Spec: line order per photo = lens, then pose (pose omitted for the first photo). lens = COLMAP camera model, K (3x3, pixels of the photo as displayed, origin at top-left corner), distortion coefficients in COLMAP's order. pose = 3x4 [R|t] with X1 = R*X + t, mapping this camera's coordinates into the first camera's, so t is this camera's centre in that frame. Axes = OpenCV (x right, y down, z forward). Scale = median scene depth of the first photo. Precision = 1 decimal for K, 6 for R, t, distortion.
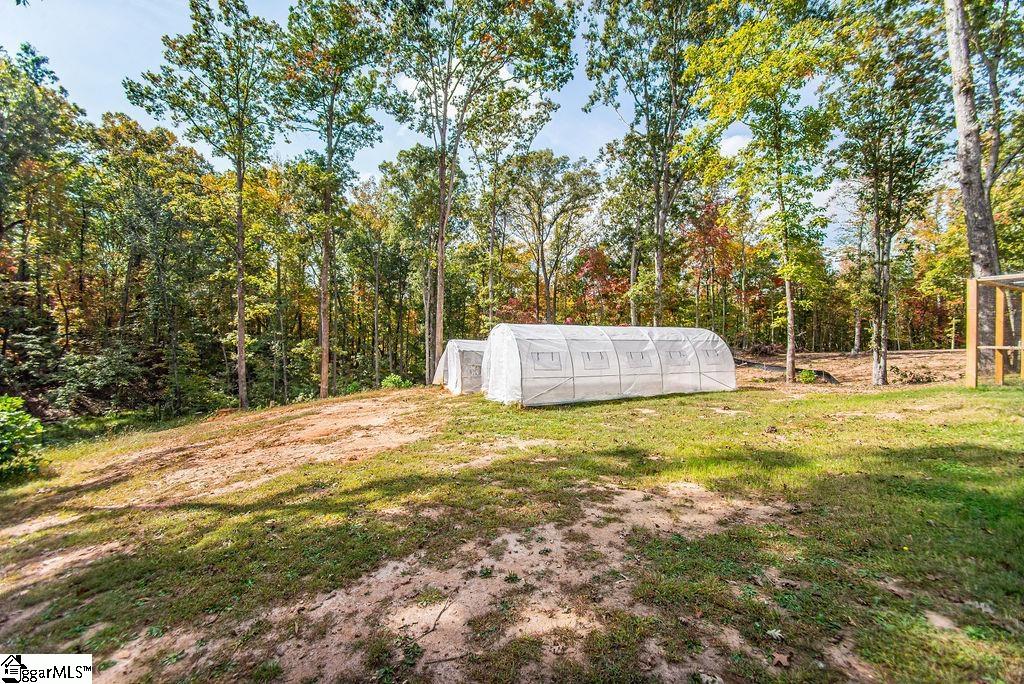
lens RADIAL K [[402.1, 0, 513.2], [0, 402.1, 347.3], [0, 0, 1]] dist [-0.025801, -0.000062]
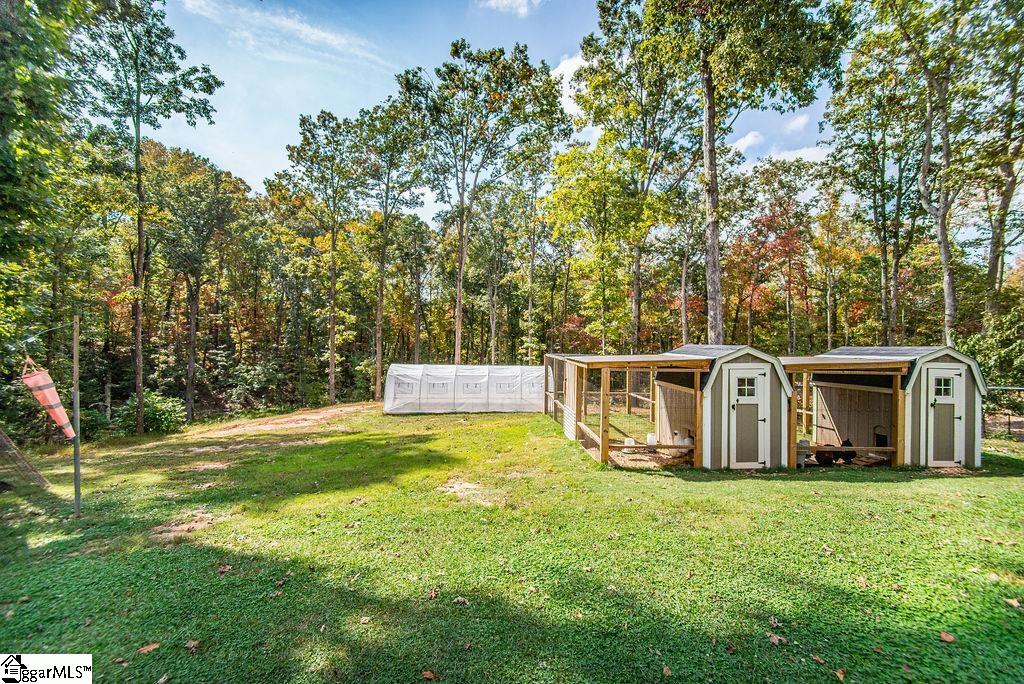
lens RADIAL K [[430.1, 0, 512.0], [0, 430.1, 342.0], [0, 0, 1]] dist [0.002167, 0.000158]
pose [[0.944259, 0.000962, -0.329202, 0.306785], [-0.010767, 0.999551, -0.027961, -0.032935], [0.329027, 0.029947, 0.943845, -0.155489]]
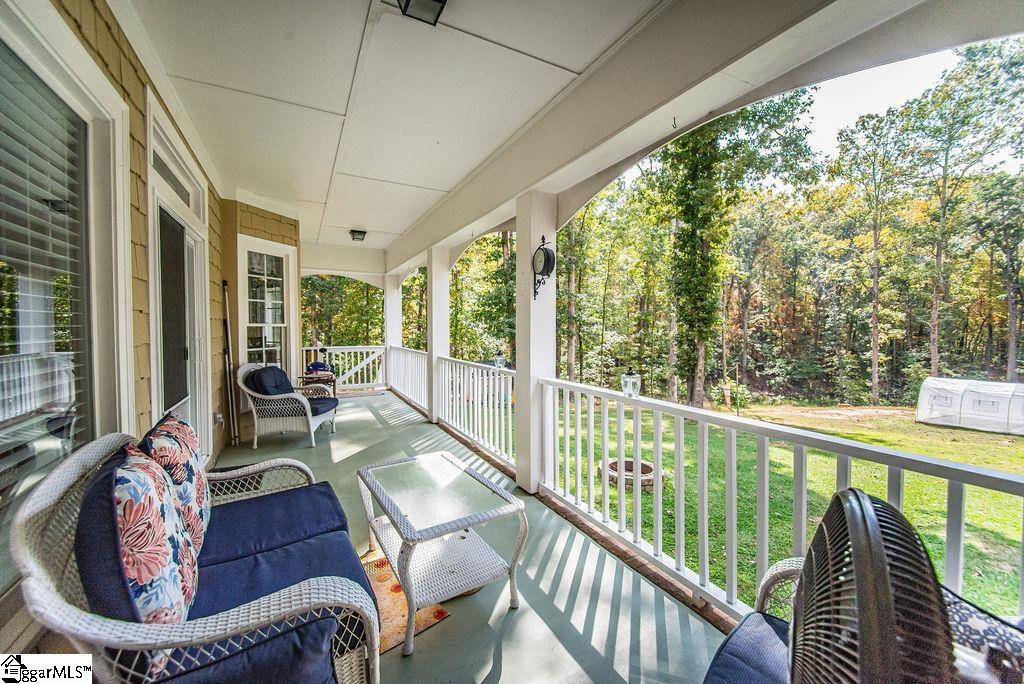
lens RADIAL K [[402.1, 0, 513.2], [0, 402.1, 347.3], [0, 0, 1]] dist [-0.025801, -0.000062]
pose [[0.082705, 0.026211, -0.996229, 0.426858], [-0.016047, 0.999559, 0.024967, -0.054231], [0.996445, 0.013922, 0.083089, -0.260701]]
